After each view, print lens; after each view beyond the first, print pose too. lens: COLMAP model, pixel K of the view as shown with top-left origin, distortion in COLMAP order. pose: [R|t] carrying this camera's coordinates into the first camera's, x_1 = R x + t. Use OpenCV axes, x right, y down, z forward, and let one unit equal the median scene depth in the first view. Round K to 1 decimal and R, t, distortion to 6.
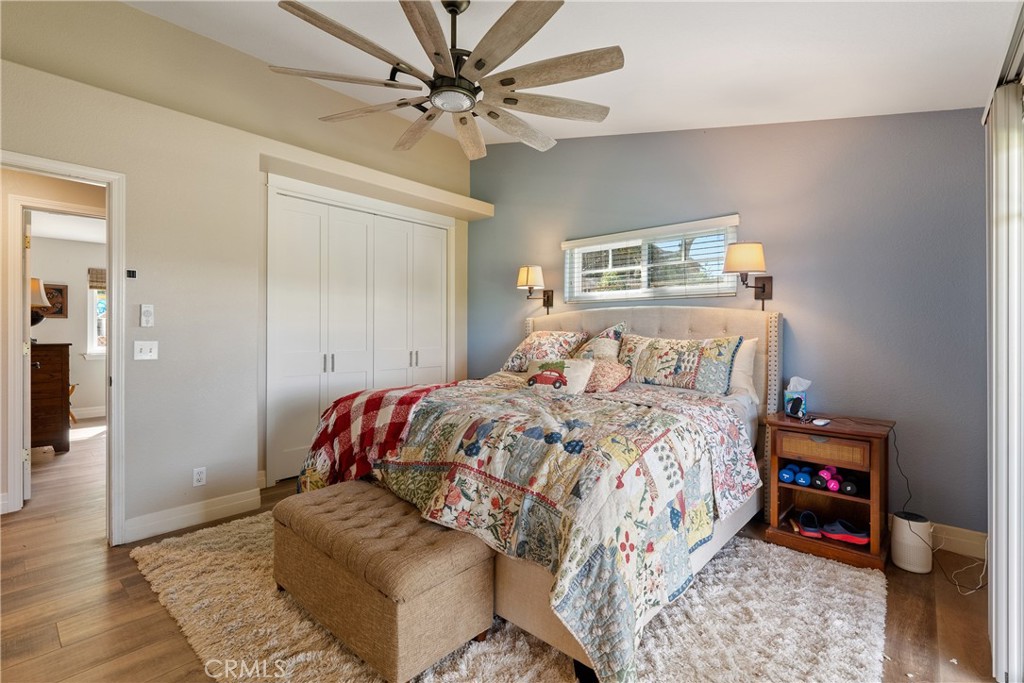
lens RADIAL K [[461.9, 0, 511.4], [0, 461.9, 330.8], [0, 0, 1]] dist [-0.001261, -0.000026]
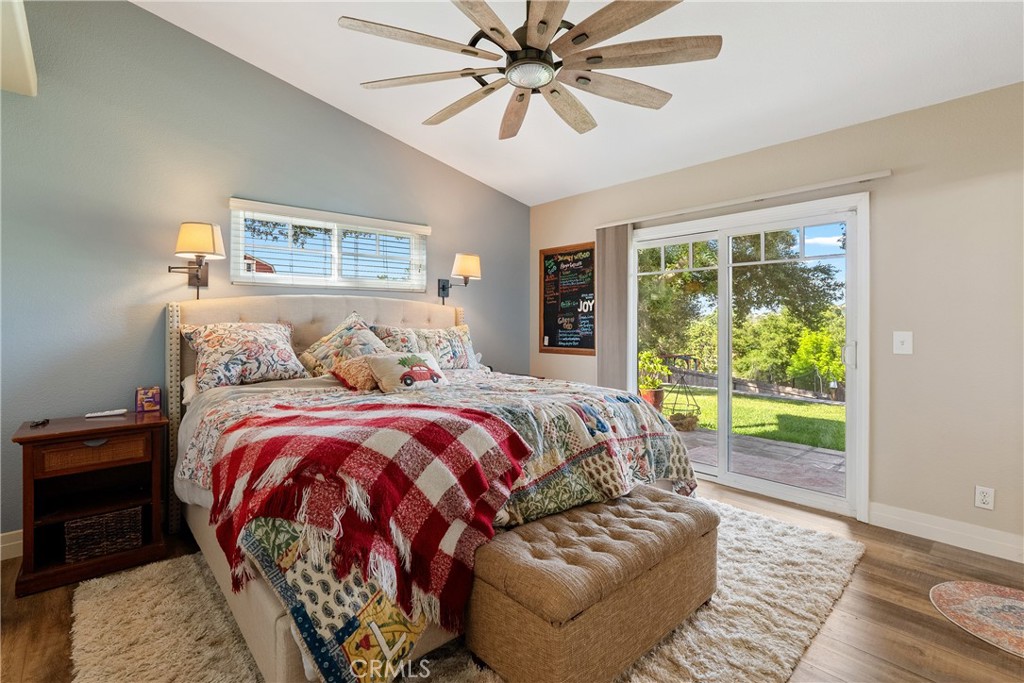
lens RADIAL K [[477.7, 0, 512.1], [0, 477.7, 322.6], [0, 0, 1]] dist [-0.000914, 0.000053]
pose [[0.115704, -0.009545, 0.993238, -0.829192], [0.003587, 0.999951, 0.009191, -0.007012], [-0.993277, 0.002499, 0.115732, 0.702006]]
